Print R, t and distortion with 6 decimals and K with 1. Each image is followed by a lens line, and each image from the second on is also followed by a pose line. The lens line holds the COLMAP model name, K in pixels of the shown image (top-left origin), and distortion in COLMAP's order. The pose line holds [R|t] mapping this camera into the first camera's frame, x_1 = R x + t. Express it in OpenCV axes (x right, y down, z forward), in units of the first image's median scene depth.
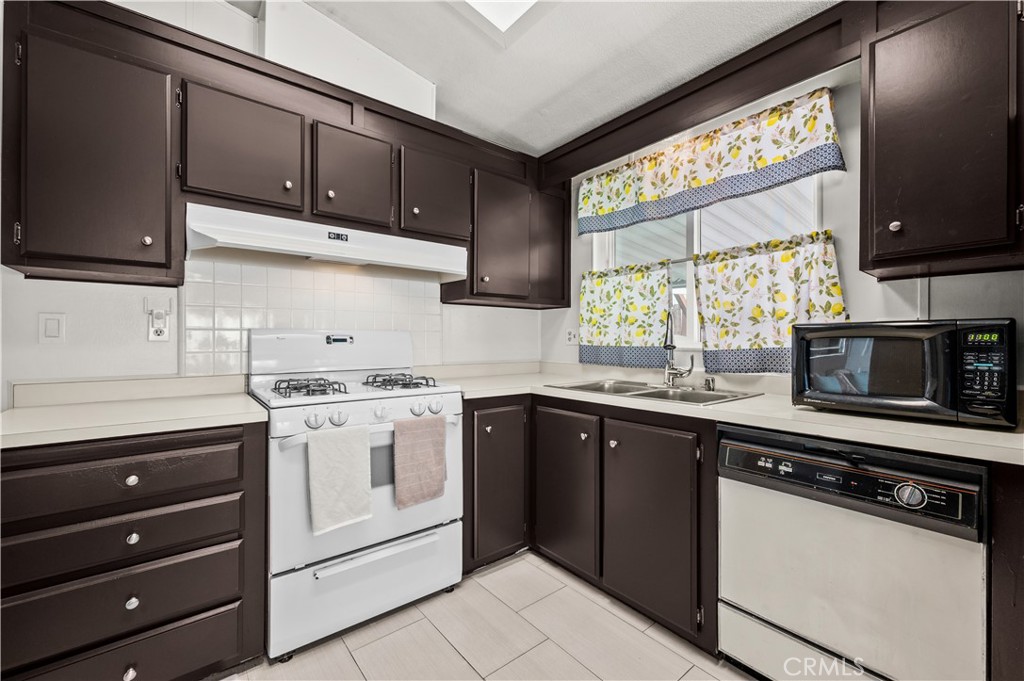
lens RADIAL K [[412.7, 0, 506.7], [0, 412.7, 337.2], [0, 0, 1]] dist [-0.000813, -0.000185]
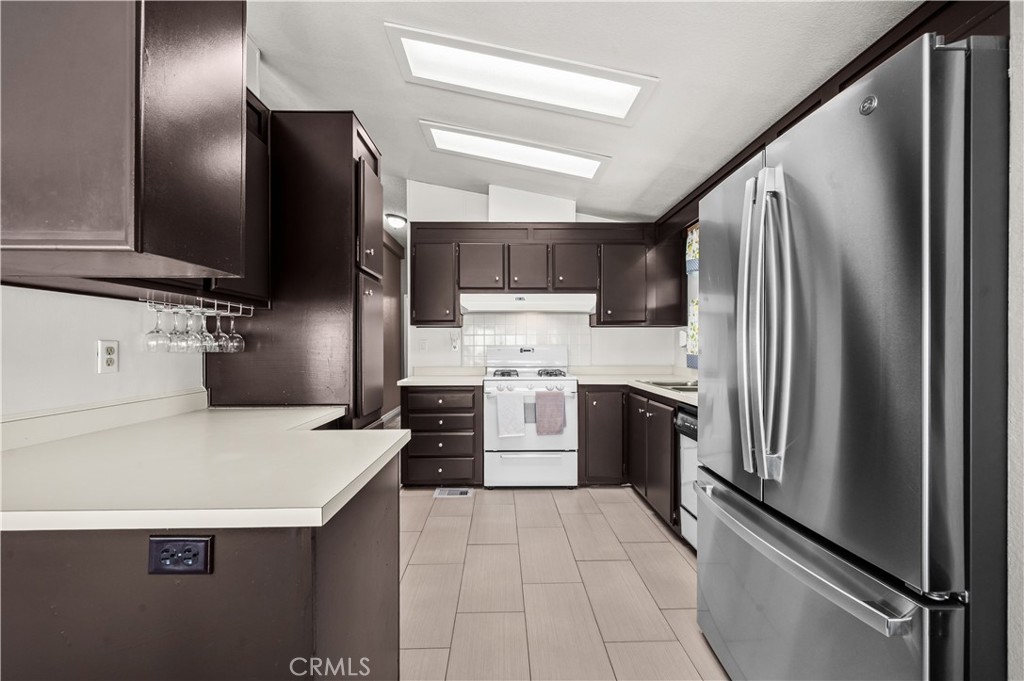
lens RADIAL K [[412.7, 0, 514.2], [0, 412.7, 344.1], [0, 0, 1]] dist [-0.000813, -0.000185]
pose [[0.791603, -0.003277, -0.611027, 0.824714], [0.005071, 0.999986, 0.001207, -0.029305], [0.611015, -0.004054, 0.791609, -0.625266]]
